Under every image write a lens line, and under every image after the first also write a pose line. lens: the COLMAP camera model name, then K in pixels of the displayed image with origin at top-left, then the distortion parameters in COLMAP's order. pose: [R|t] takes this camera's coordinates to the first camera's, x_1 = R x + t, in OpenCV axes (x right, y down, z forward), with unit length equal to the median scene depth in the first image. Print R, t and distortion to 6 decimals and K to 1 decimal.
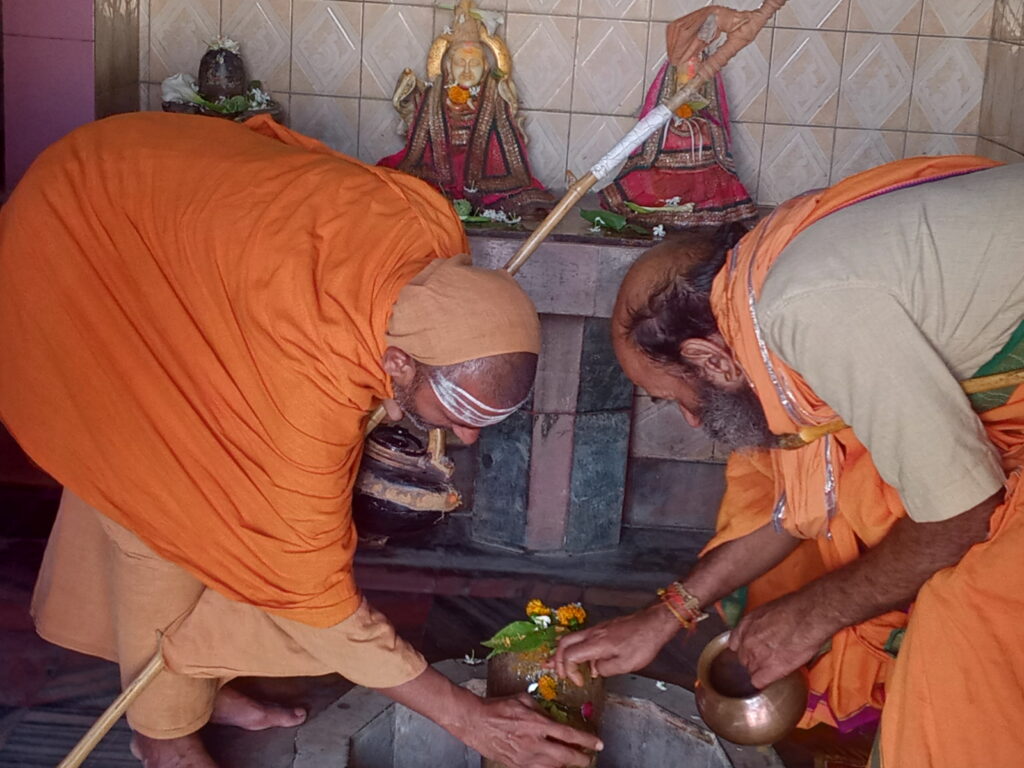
lens RADIAL K [[1691.7, 0, 505.3], [0, 1691.7, 383.6], [0, 0, 1]] dist [0.080981, -0.033201]
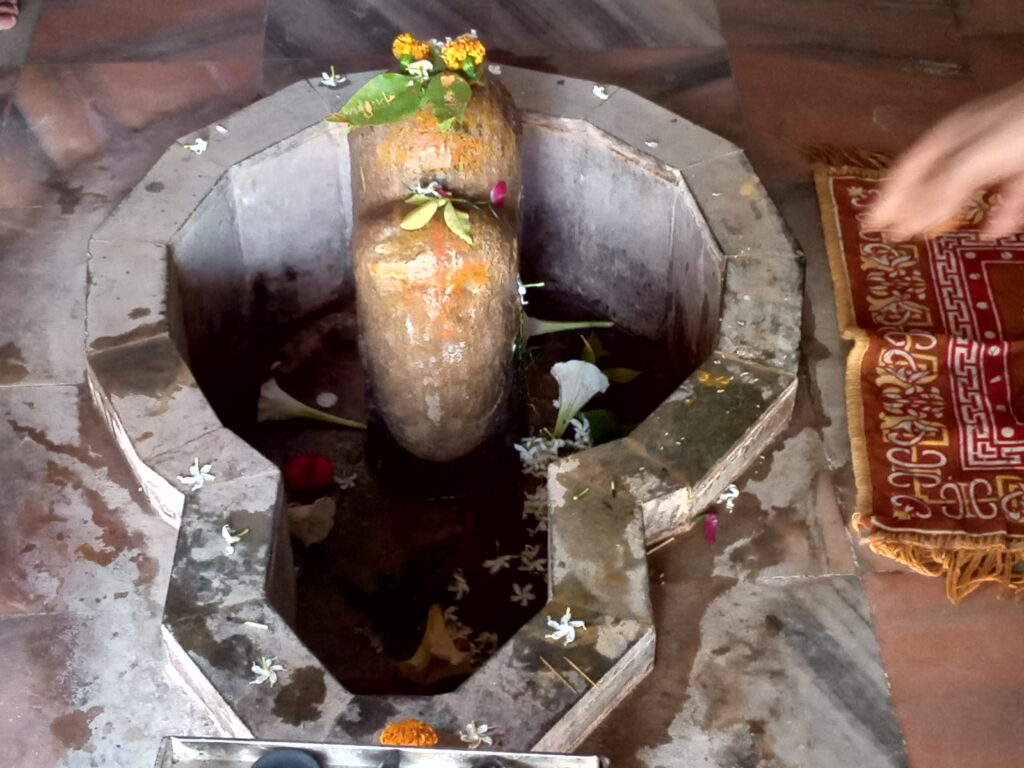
lens RADIAL K [[1691.7, 0, 505.3], [0, 1691.7, 383.6], [0, 0, 1]] dist [0.080981, -0.033201]
pose [[0.994198, -0.106592, 0.014453, 0.023334], [0.086917, 0.875209, 0.475872, -0.046494], [-0.063373, -0.471854, 0.879396, 0.257857]]
